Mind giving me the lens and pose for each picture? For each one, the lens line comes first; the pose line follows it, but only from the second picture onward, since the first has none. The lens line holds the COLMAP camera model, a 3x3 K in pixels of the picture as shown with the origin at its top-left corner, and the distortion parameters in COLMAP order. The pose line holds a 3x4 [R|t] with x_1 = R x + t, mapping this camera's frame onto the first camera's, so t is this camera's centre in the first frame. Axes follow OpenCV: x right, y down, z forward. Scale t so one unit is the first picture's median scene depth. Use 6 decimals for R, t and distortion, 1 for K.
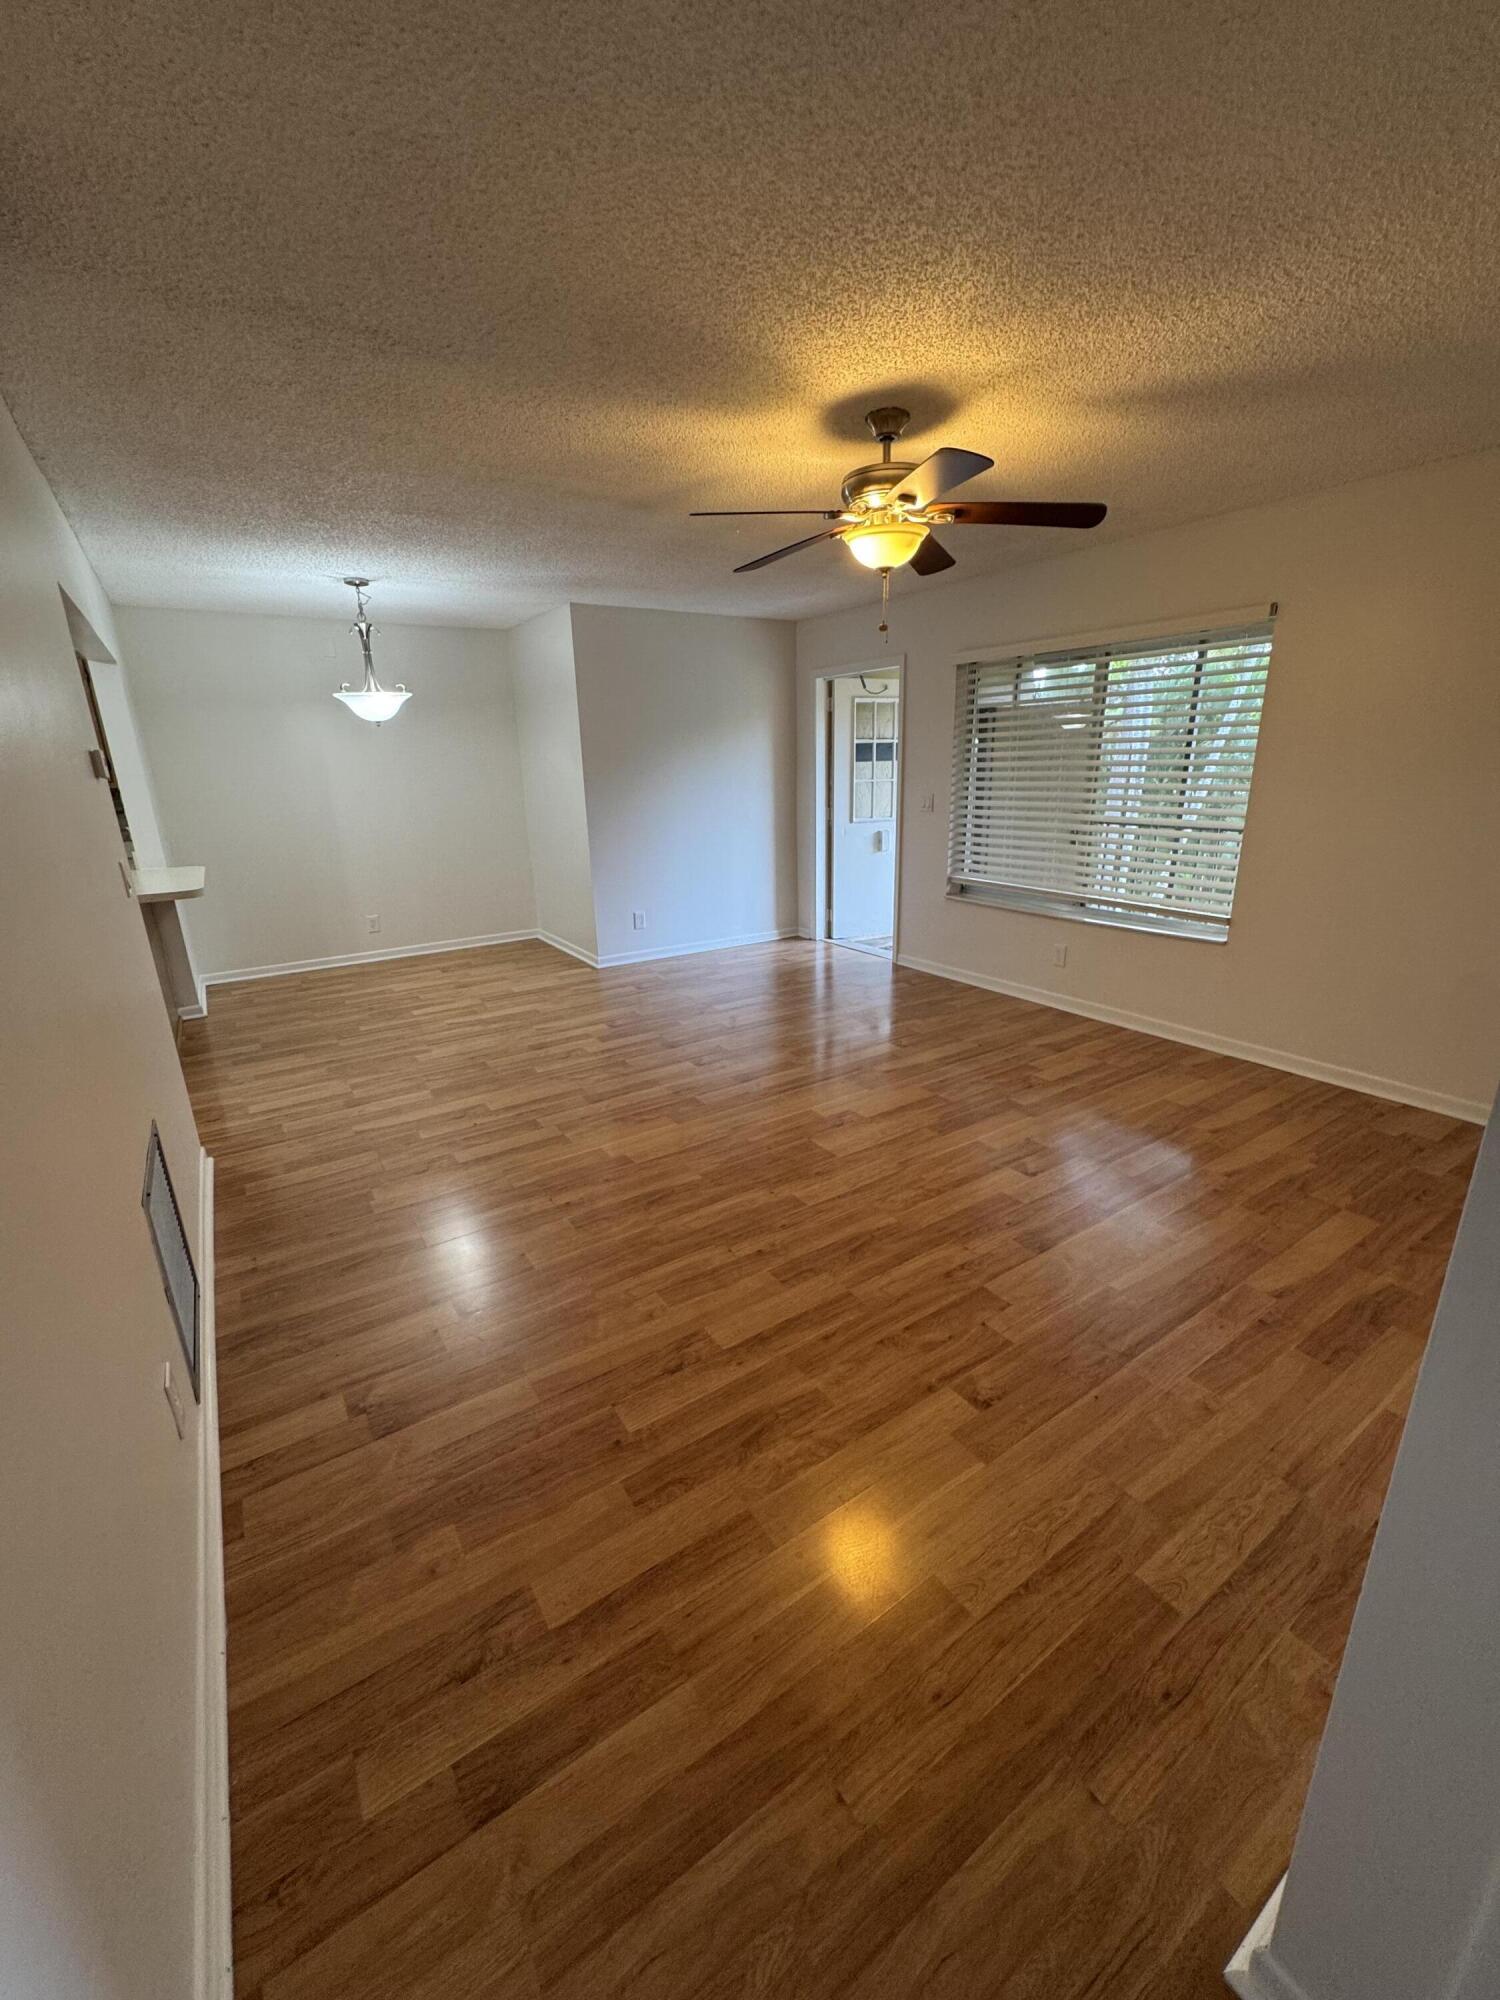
lens RADIAL K [[799.6, 0, 756.2], [0, 799.6, 1001.4], [0, 0, 1]] dist [-0.005306, 0.001219]
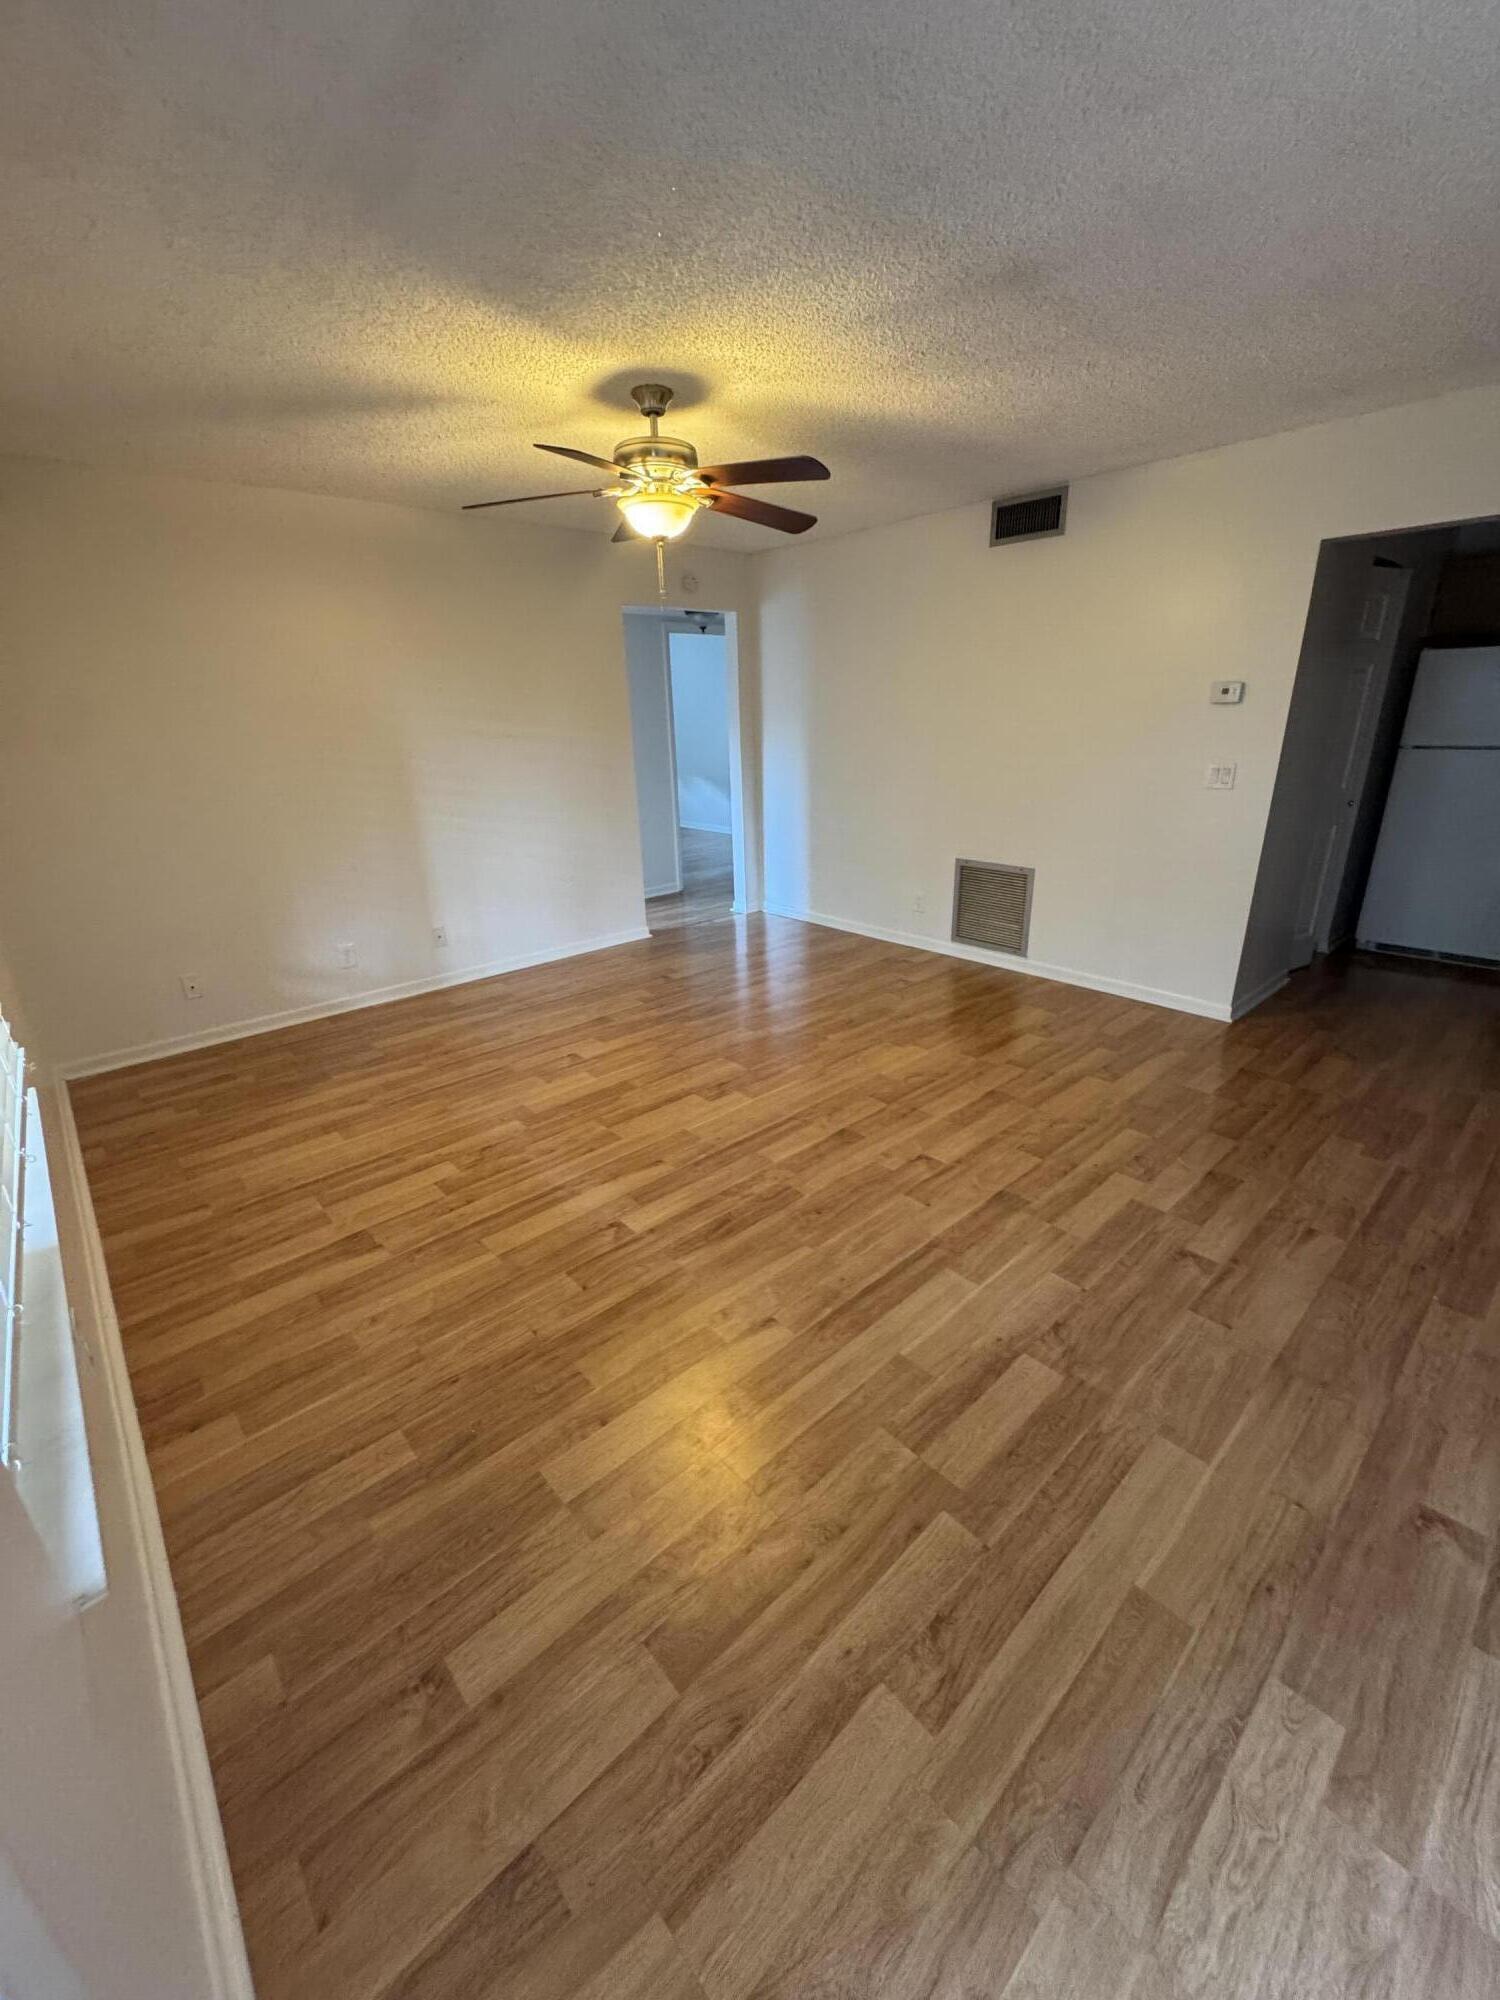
lens RADIAL K [[799.6, 0, 756.8], [0, 799.6, 1000.6], [0, 0, 1]] dist [-0.005306, 0.001219]
pose [[-0.988264, 0.095913, -0.118890, 0.122157], [0.005732, 0.801041, 0.598583, -0.385073], [0.152647, 0.590876, -0.792189, 1.252436]]
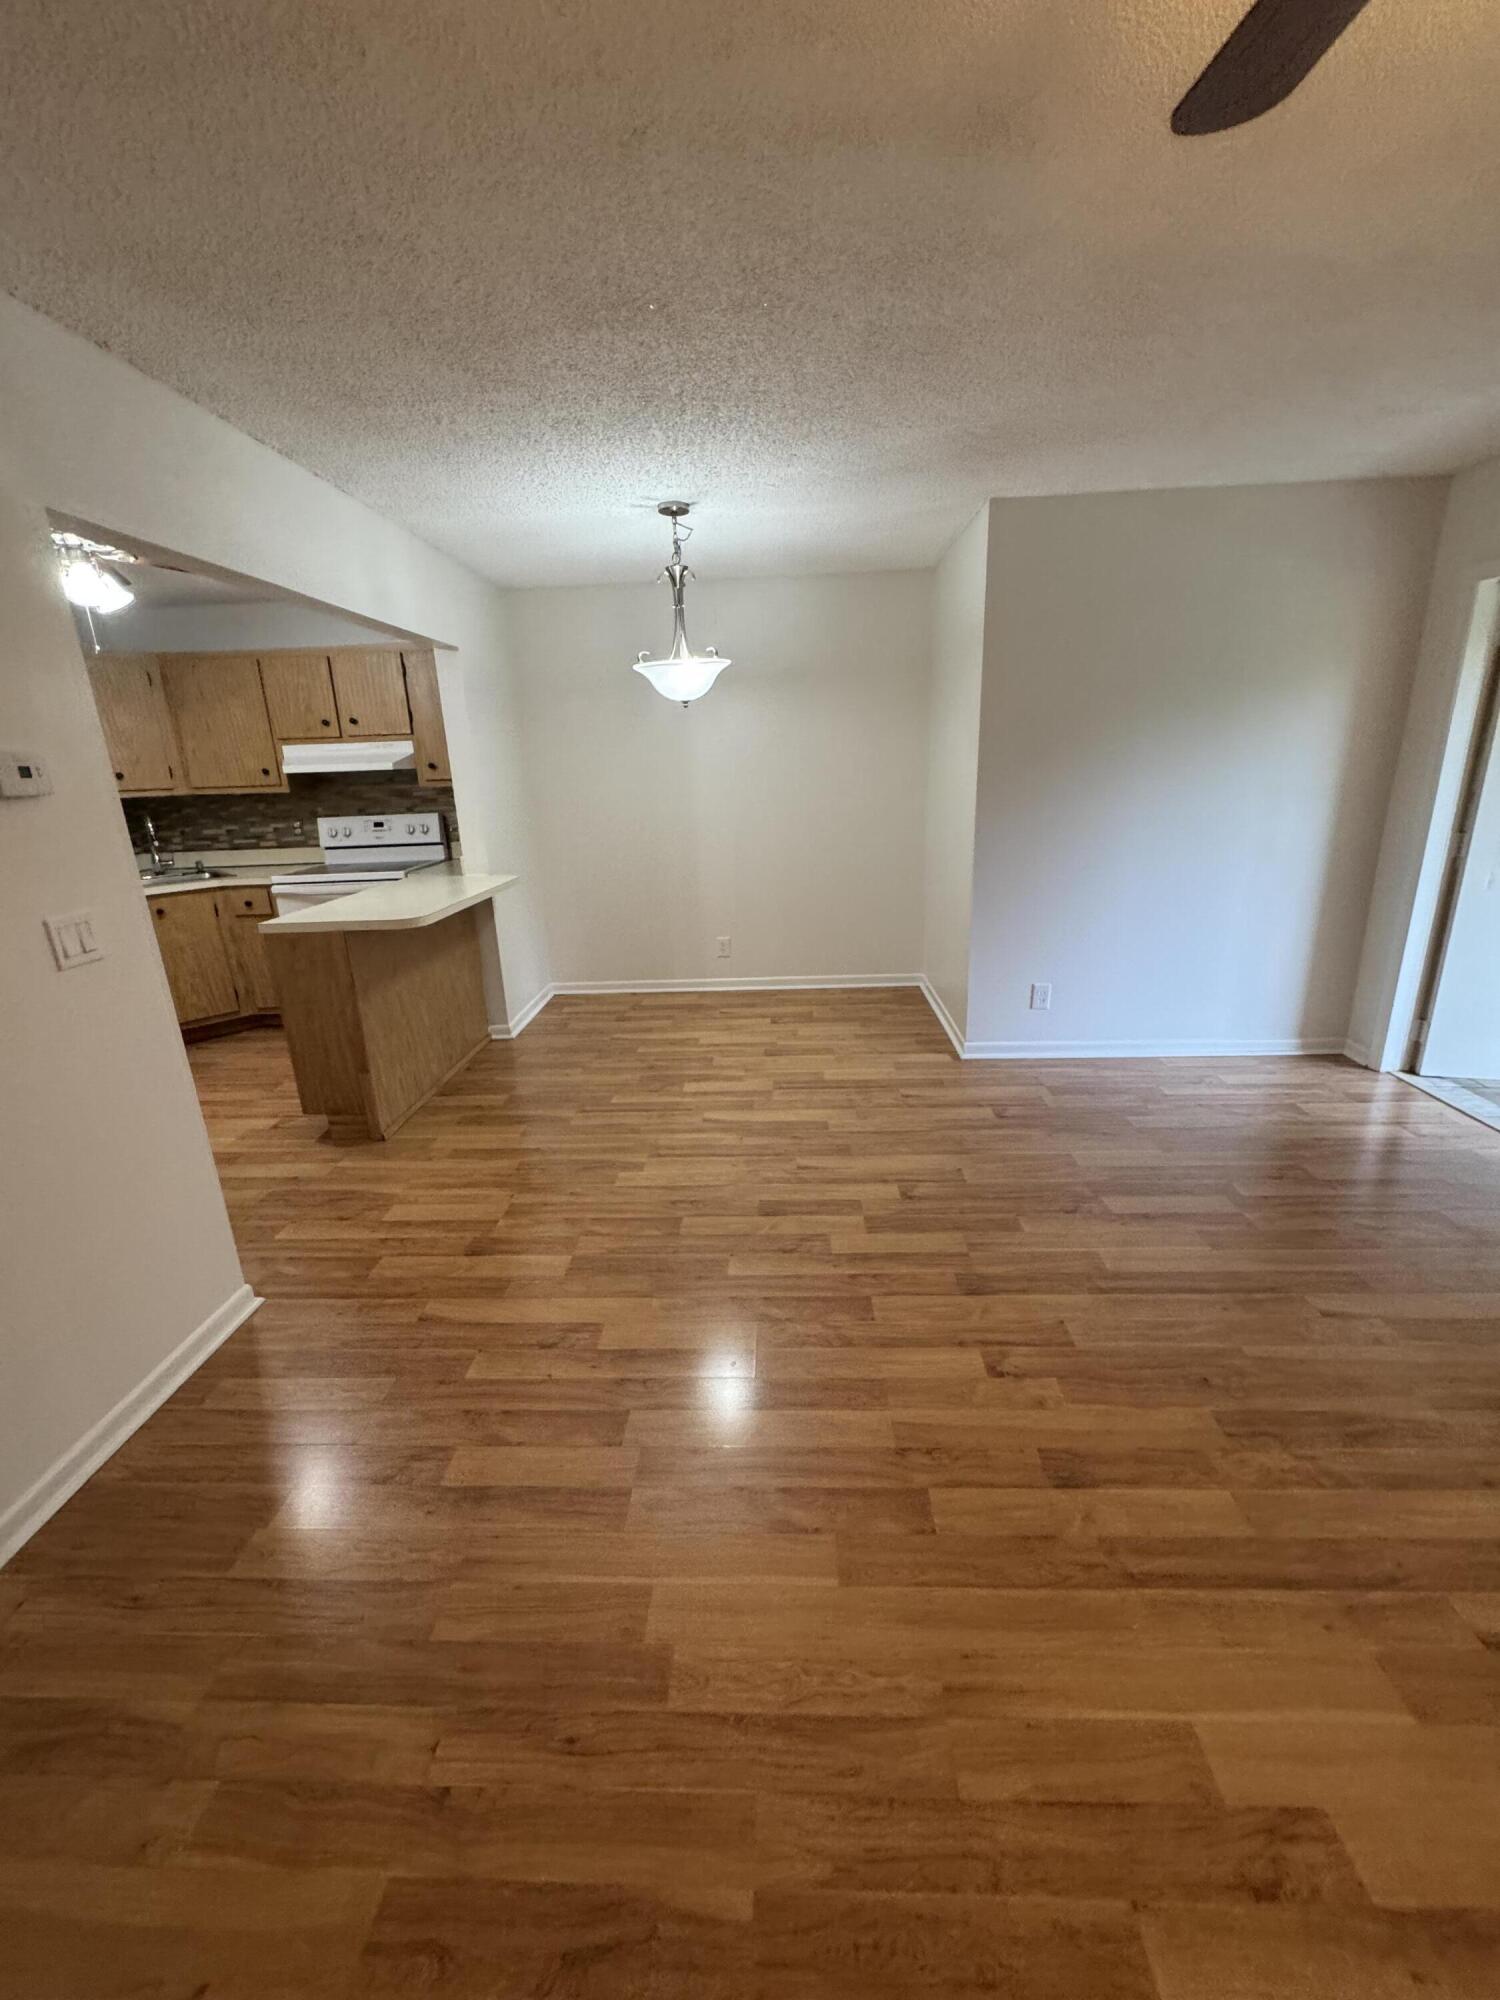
lens RADIAL K [[799.6, 0, 753.0], [0, 799.6, 1002.7], [0, 0, 1]] dist [-0.005306, 0.001219]
pose [[0.806641, 0.166729, -0.567037, 0.043357], [-0.155452, 0.985457, 0.068621, -0.135104], [0.570232, 0.032794, 0.820829, 0.435626]]
